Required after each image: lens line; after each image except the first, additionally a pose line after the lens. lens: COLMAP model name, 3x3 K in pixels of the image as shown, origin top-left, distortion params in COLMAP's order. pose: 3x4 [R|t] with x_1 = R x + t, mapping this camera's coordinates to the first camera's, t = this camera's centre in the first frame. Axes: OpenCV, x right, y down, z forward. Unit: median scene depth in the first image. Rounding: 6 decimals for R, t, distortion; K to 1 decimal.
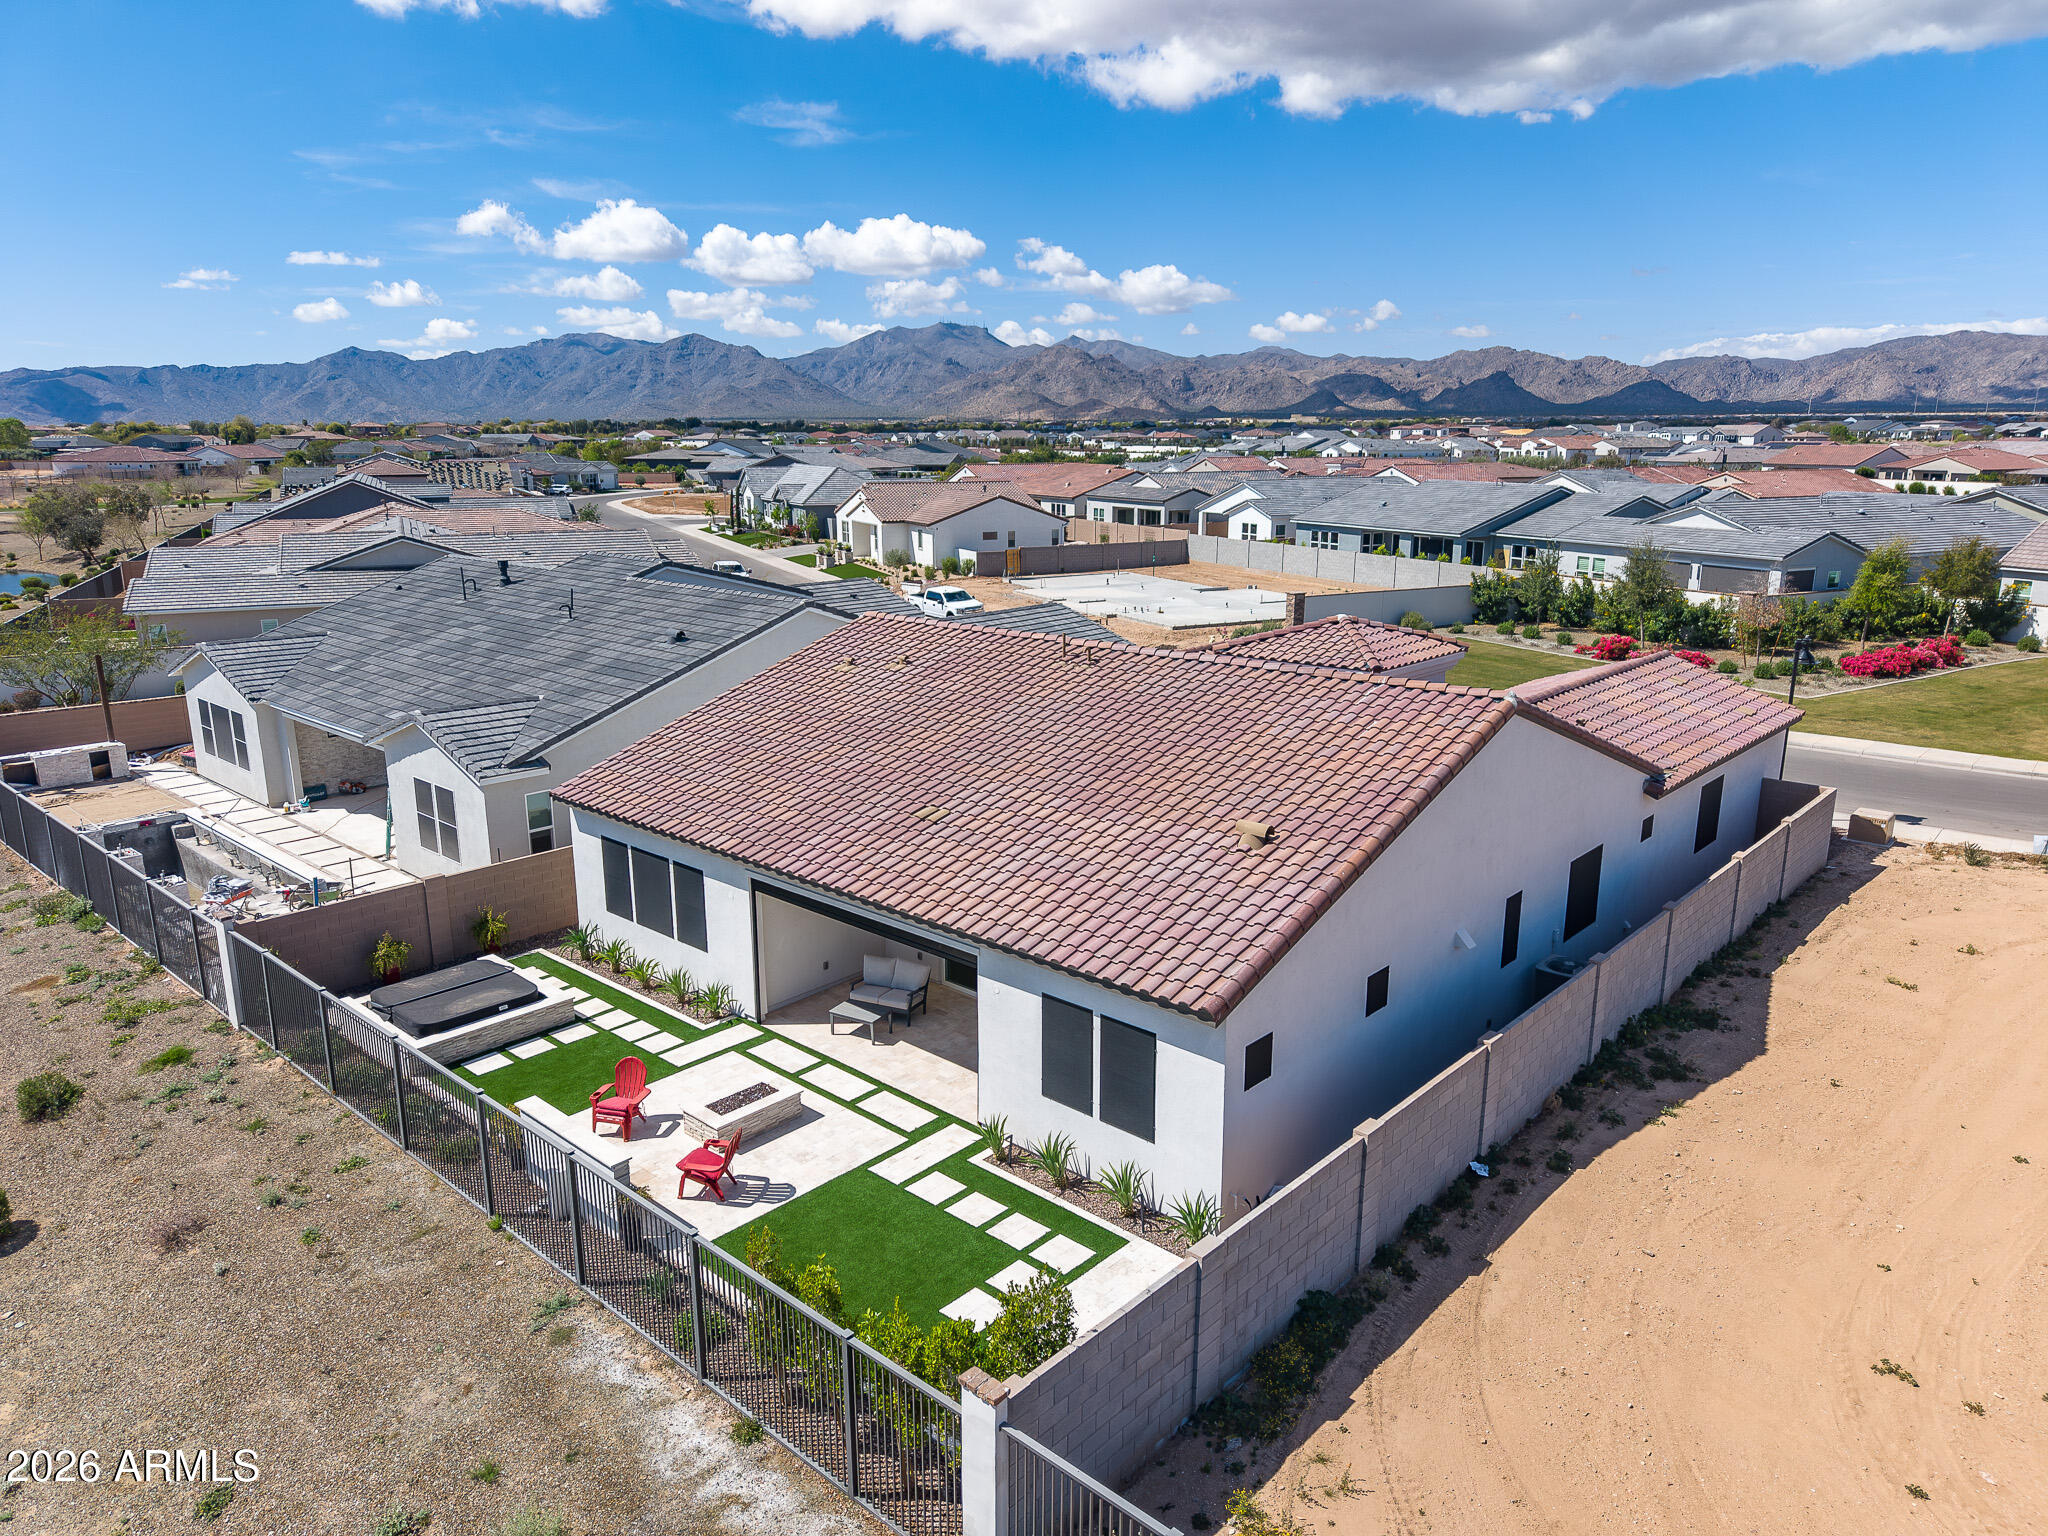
lens RADIAL K [[1366.4, 0, 1024.0], [0, 1366.4, 768.0], [0, 0, 1]] dist [0.029800, -0.029190]
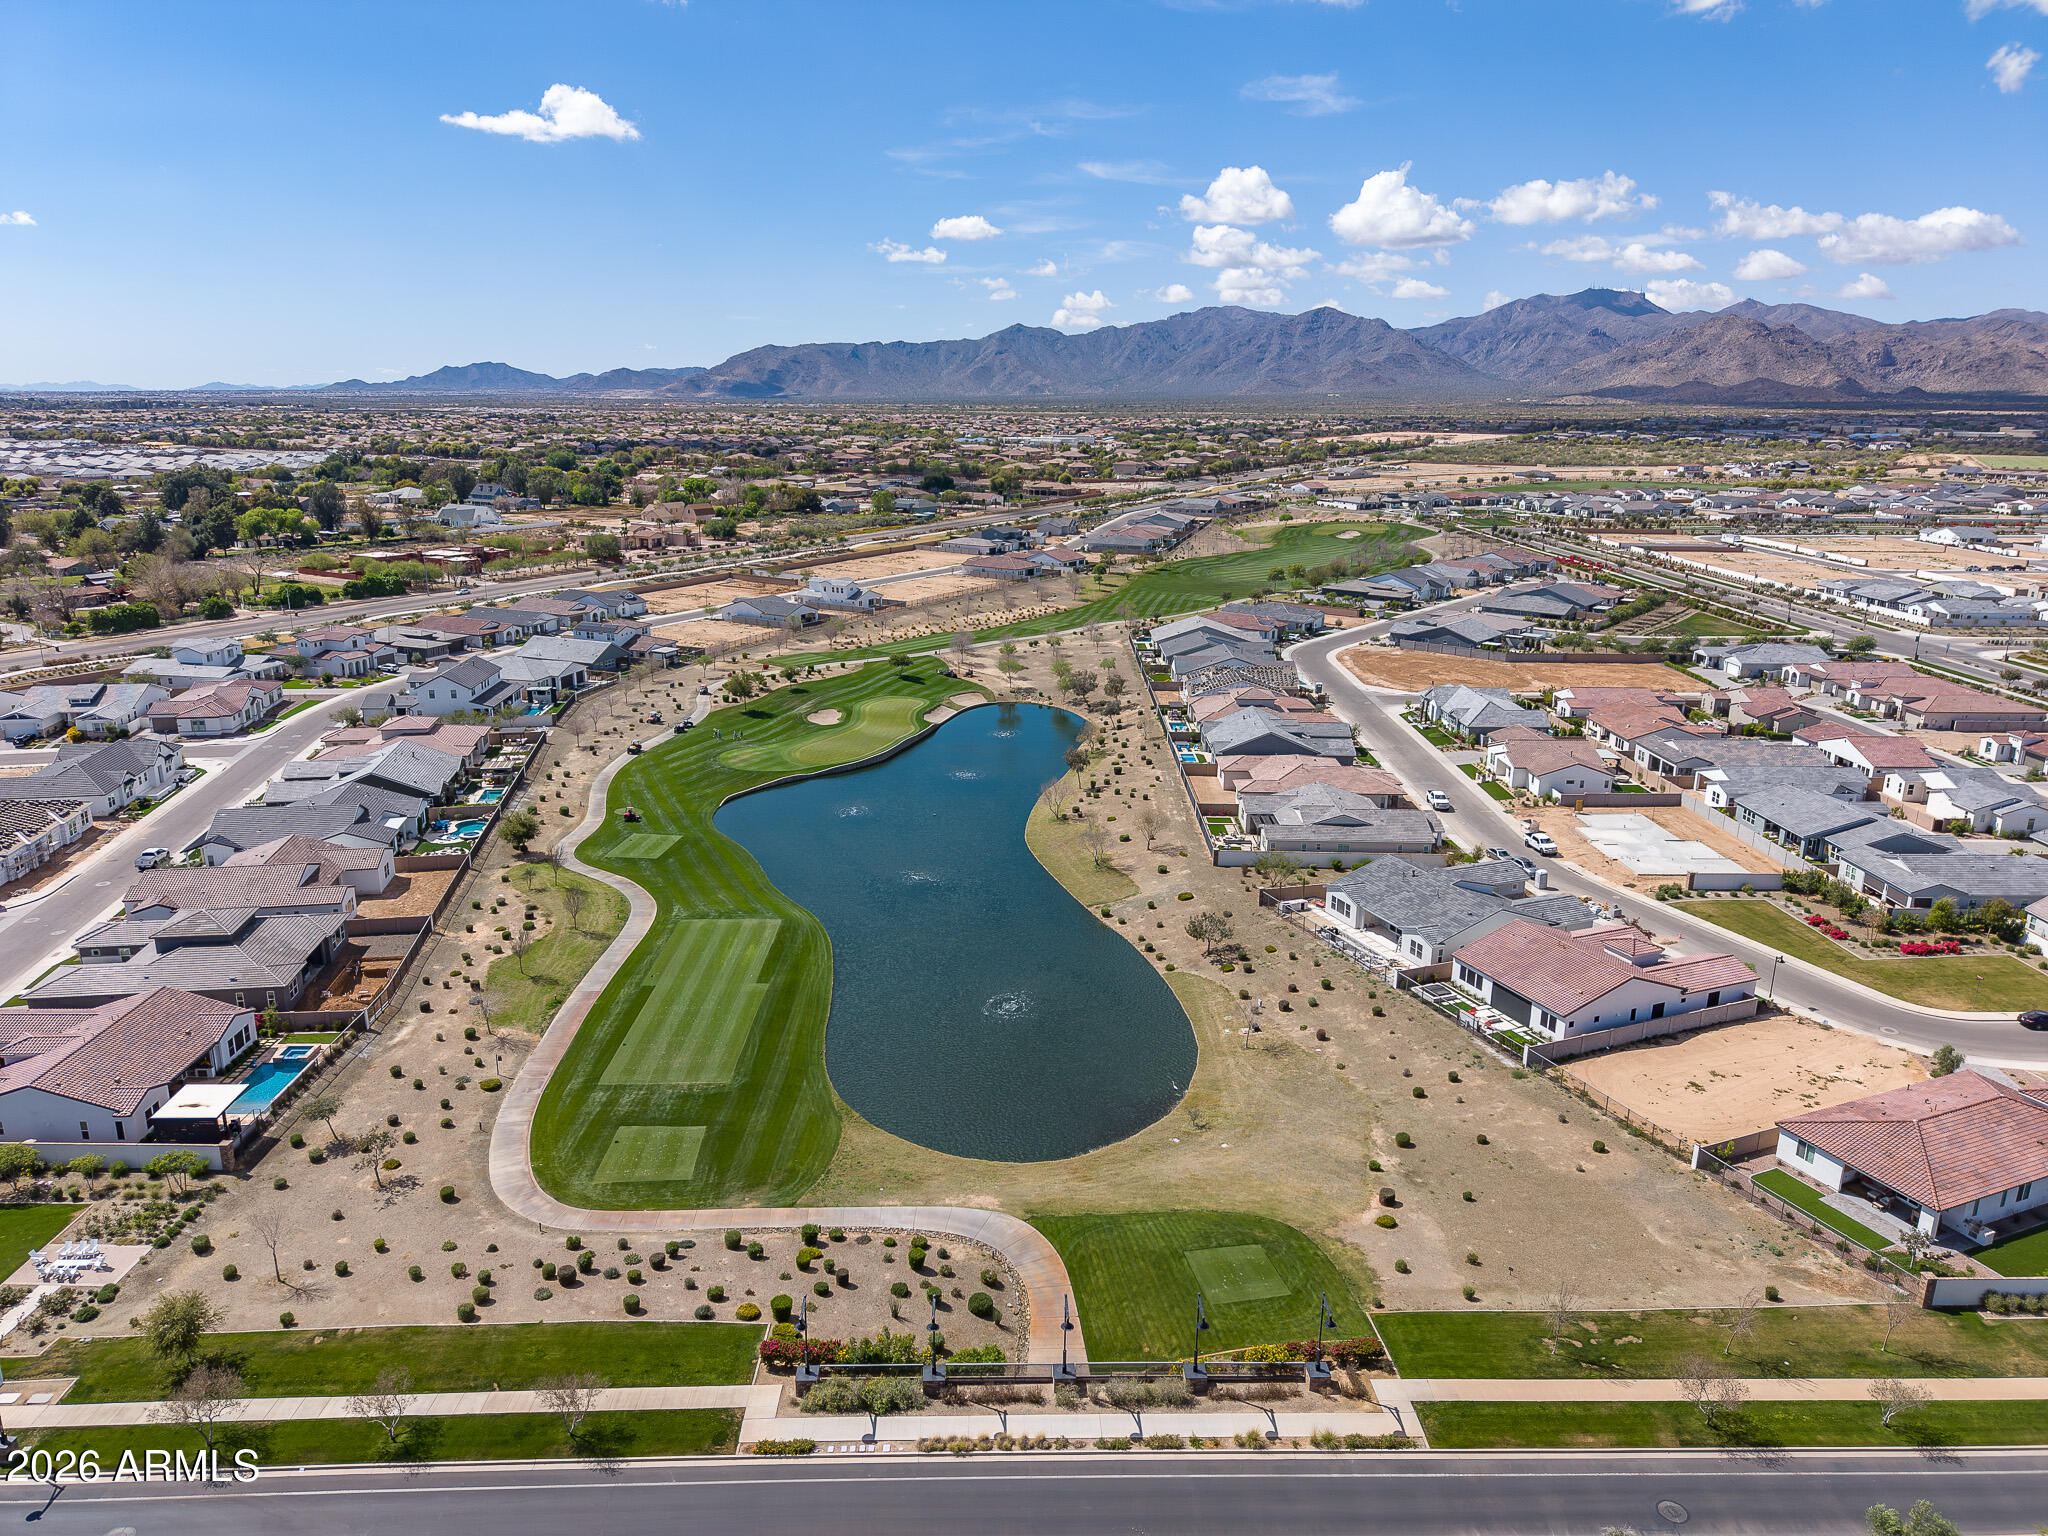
lens RADIAL K [[1366.4, 0, 1024.0], [0, 1366.4, 768.0], [0, 0, 1]] dist [0.029800, -0.029190]
pose [[0.909355, 0.122010, -0.397726, 0.144100], [-0.112637, 0.992527, 0.046945, -0.636167], [0.400482, 0.002109, 0.916302, -3.777820]]
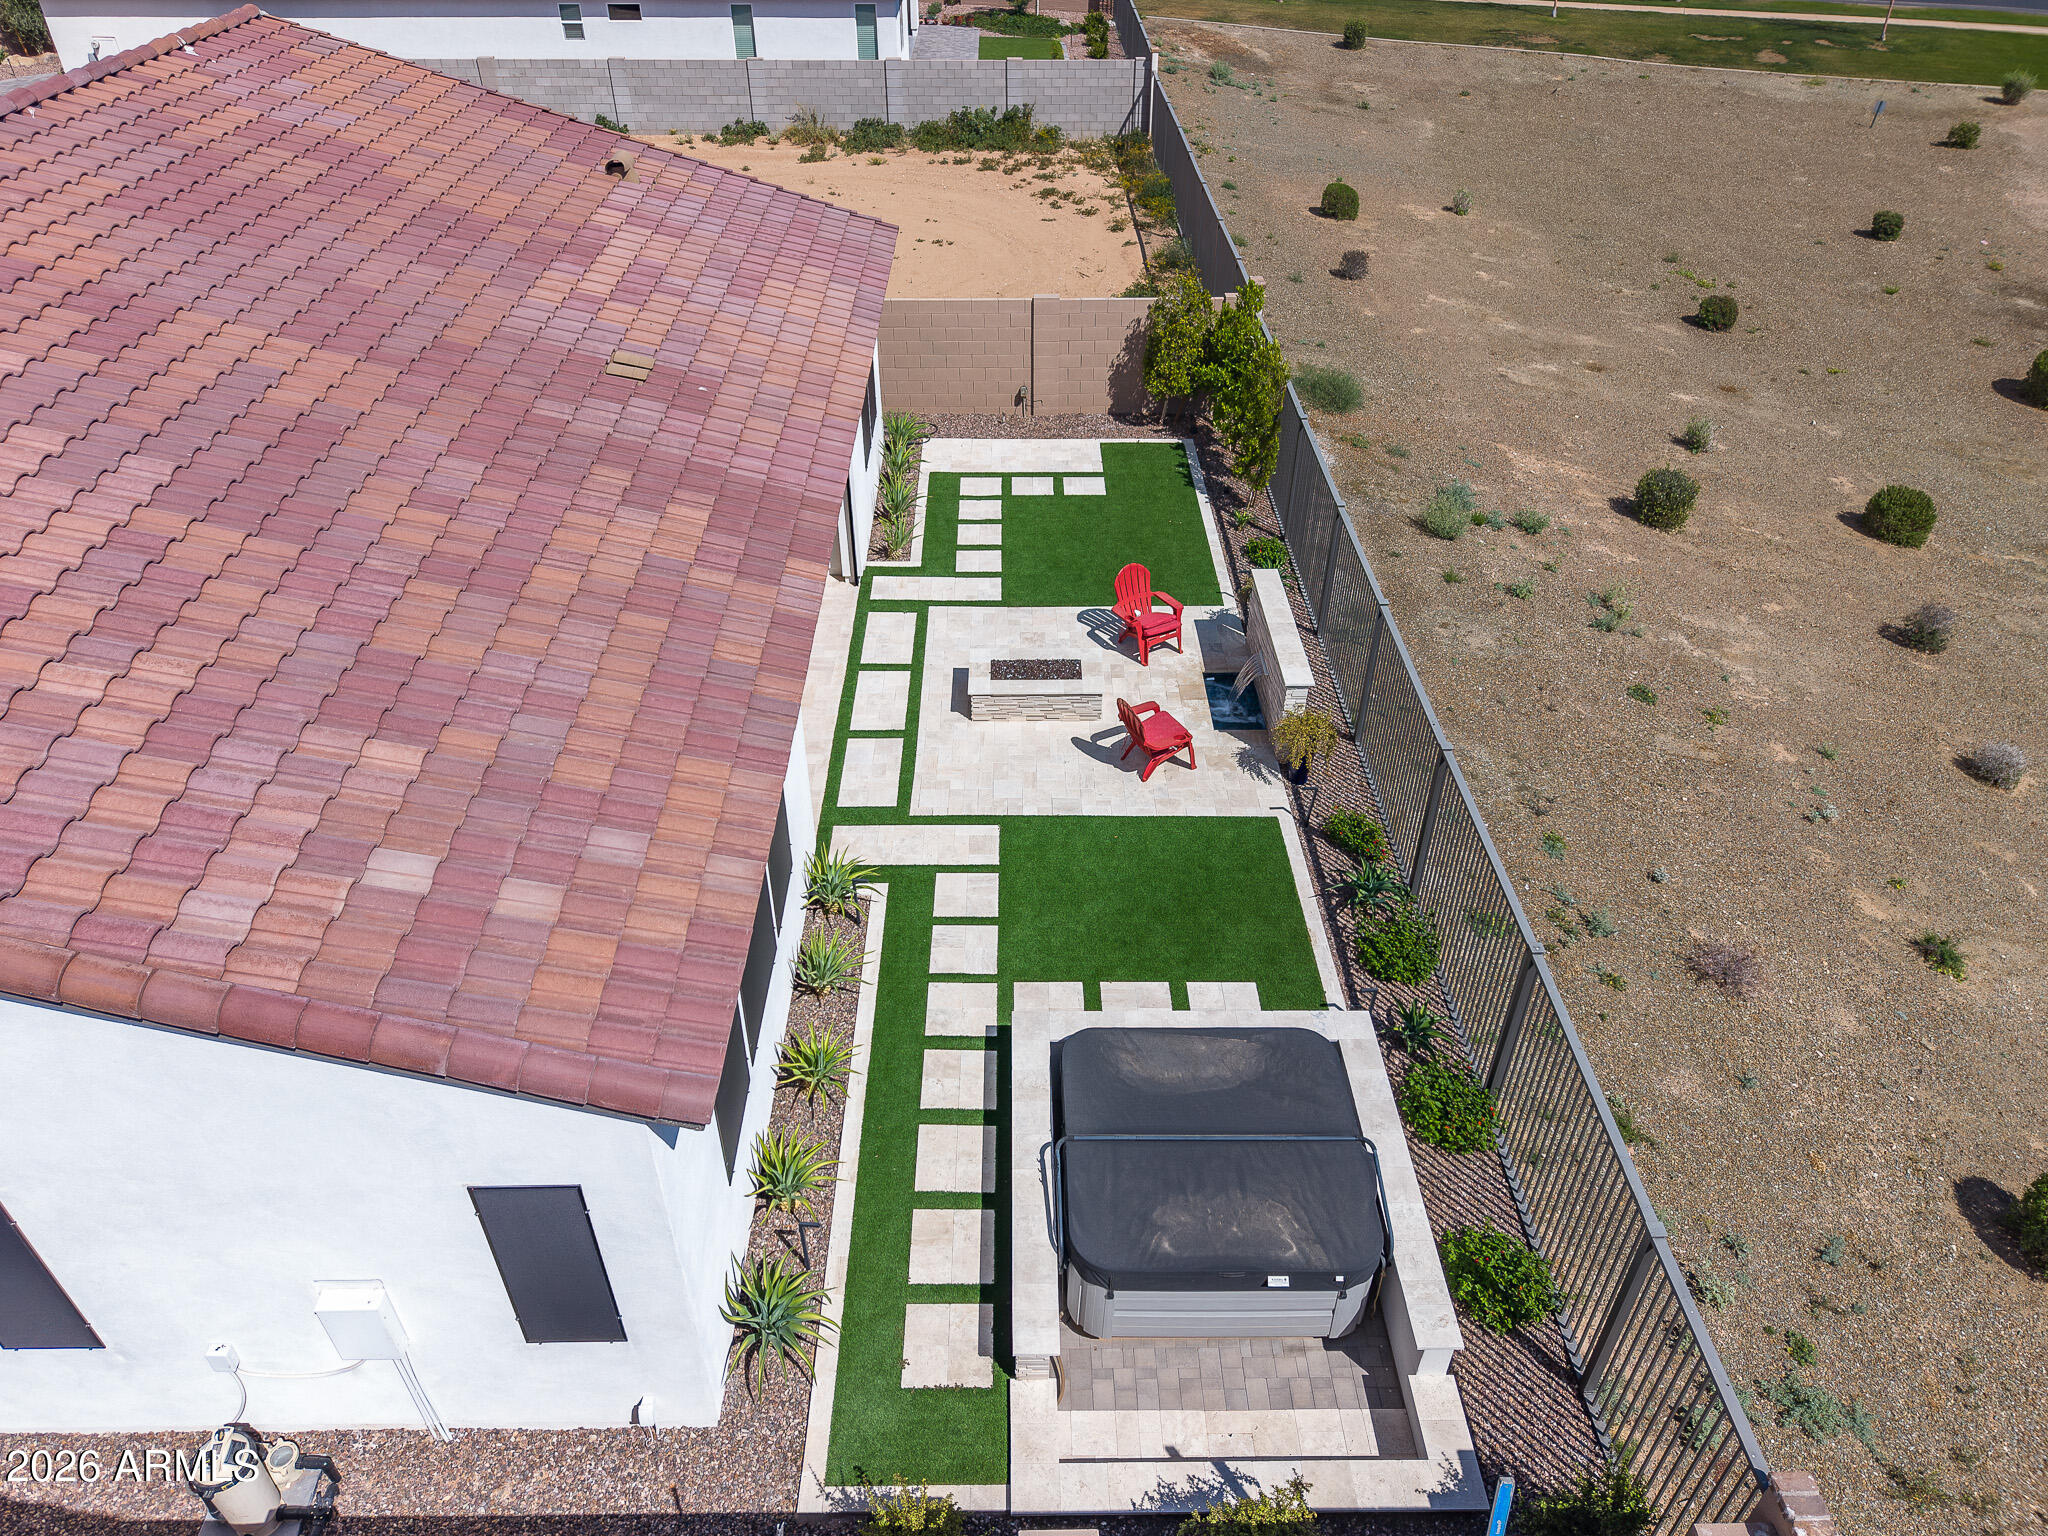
lens RADIAL K [[1366.4, 0, 1024.0], [0, 1366.4, 768.0], [0, 0, 1]] dist [0.029800, -0.029190]
pose [[-0.684193, -0.438393, 0.582831, -0.432517], [0.176782, 0.675636, 0.715726, -0.175944], [-0.707551, 0.592729, -0.384766, 0.854759]]
